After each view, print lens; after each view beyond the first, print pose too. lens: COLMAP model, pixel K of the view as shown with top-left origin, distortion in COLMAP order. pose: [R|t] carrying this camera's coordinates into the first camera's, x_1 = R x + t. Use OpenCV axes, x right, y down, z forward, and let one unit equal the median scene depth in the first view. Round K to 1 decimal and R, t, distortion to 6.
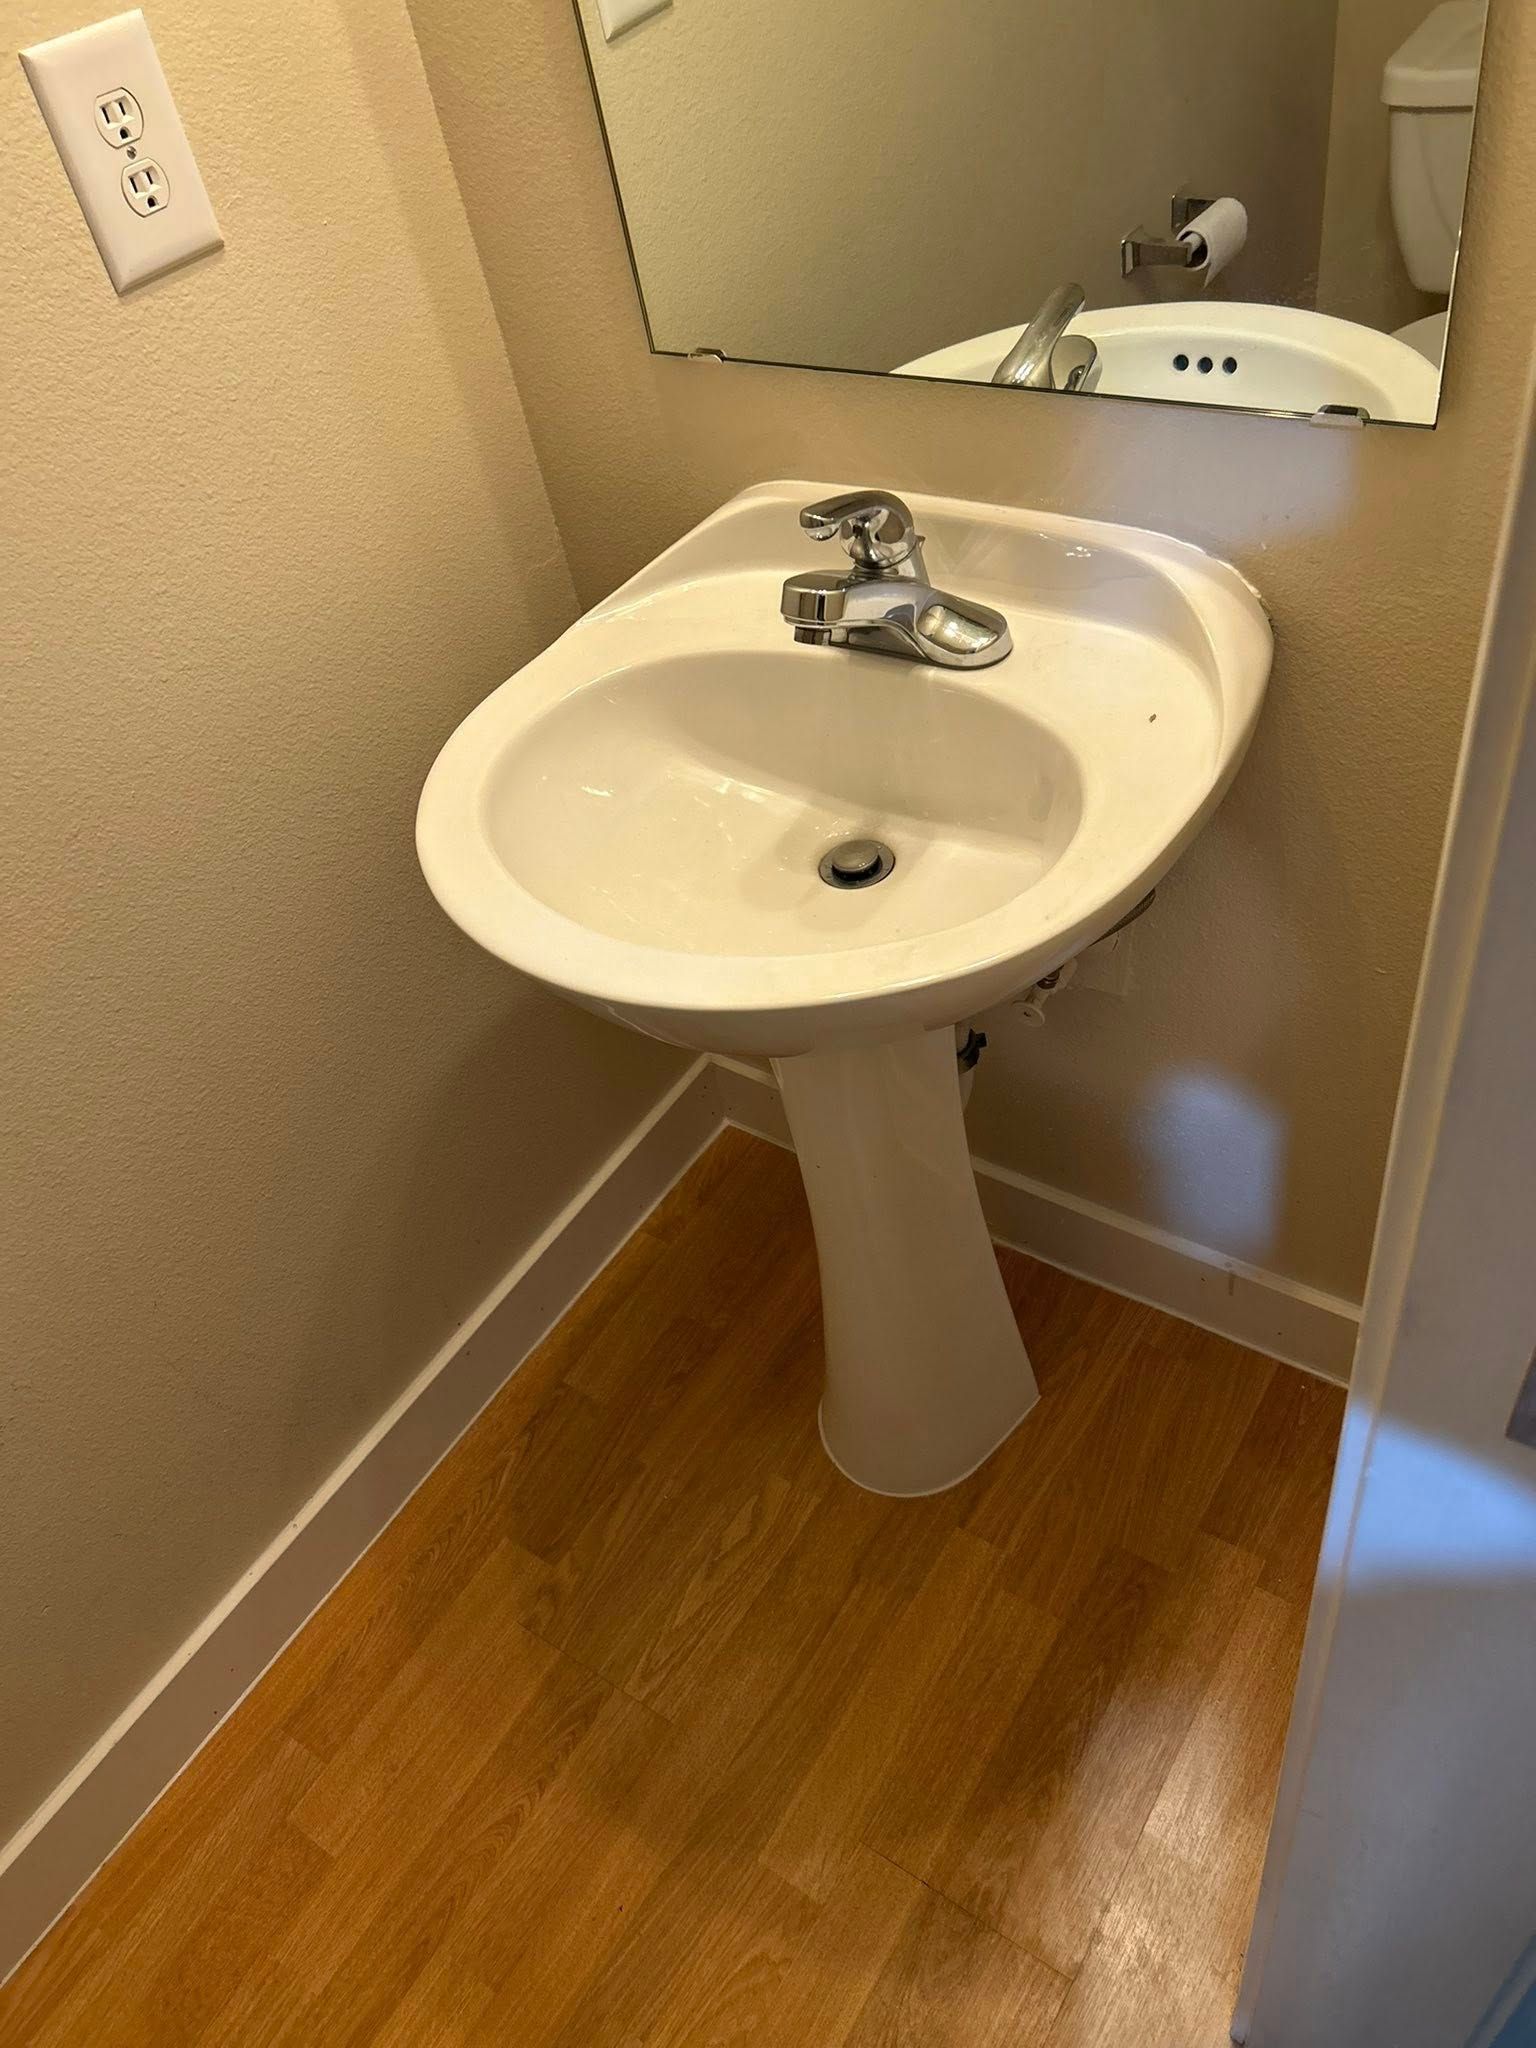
lens RADIAL K [[1504.7, 0, 752.8], [0, 1504.7, 1029.4], [0, 0, 1]] dist [0.044066, -0.060247]
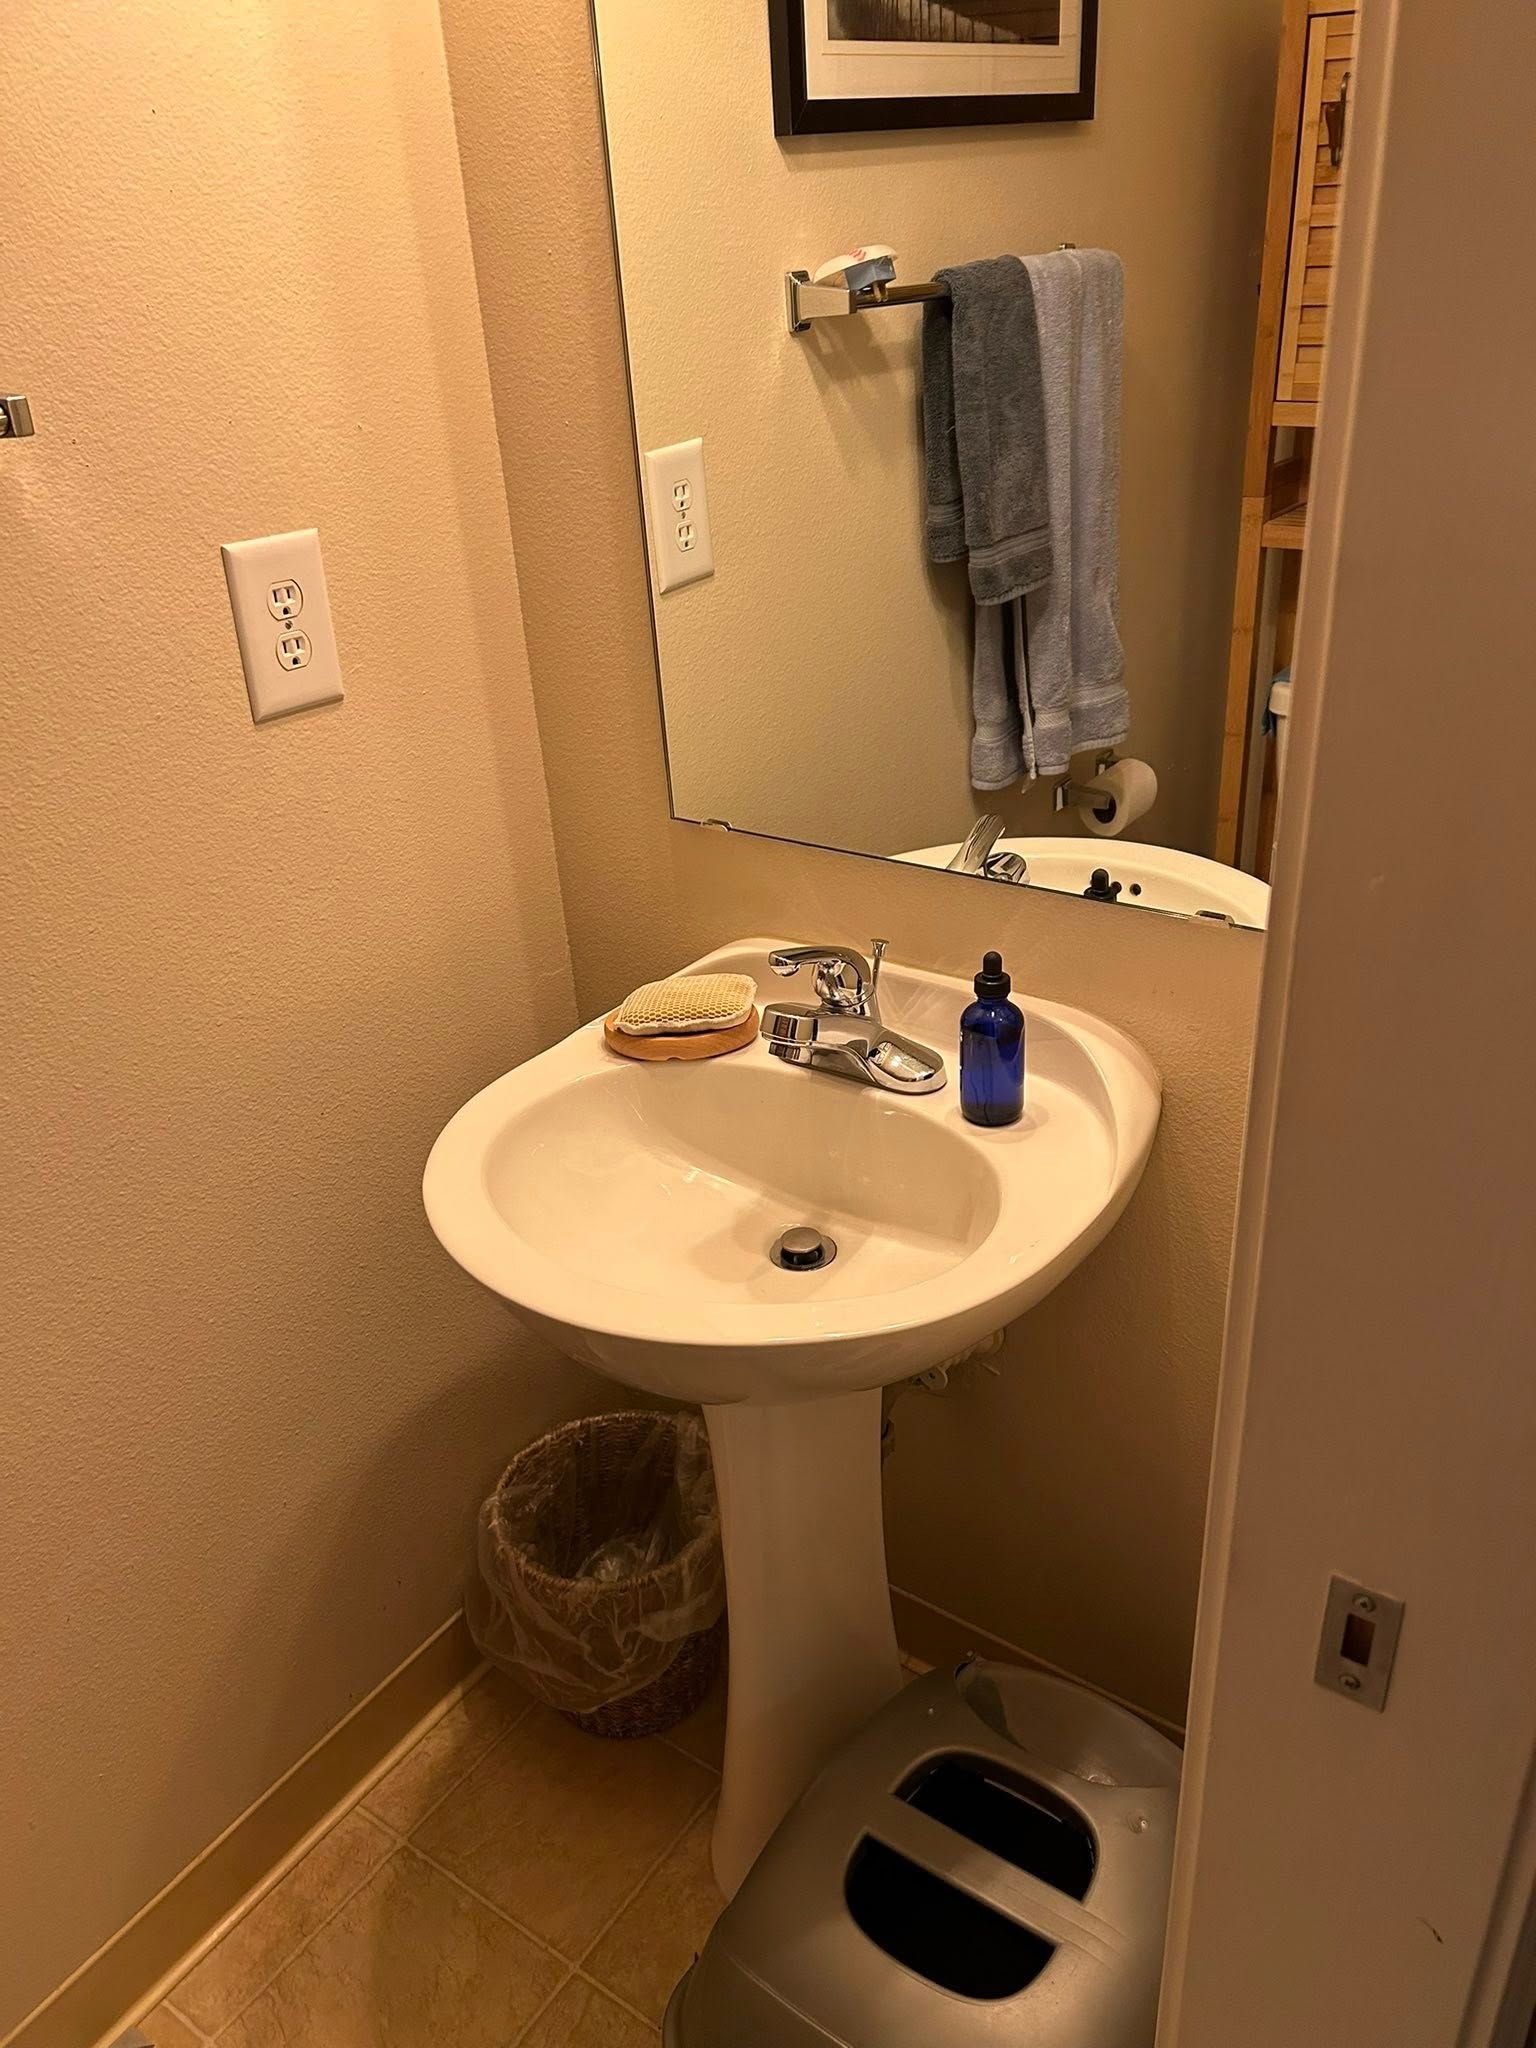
lens RADIAL K [[1527.3, 0, 768.0], [0, 1527.3, 1024.0], [0, 0, 1]] dist [-0.023715, -0.000453]
pose [[0.992707, 0.112791, 0.042549, -0.022081], [-0.094342, 0.946614, -0.308257, 0.081036], [-0.075046, 0.301995, 0.950351, -0.123150]]
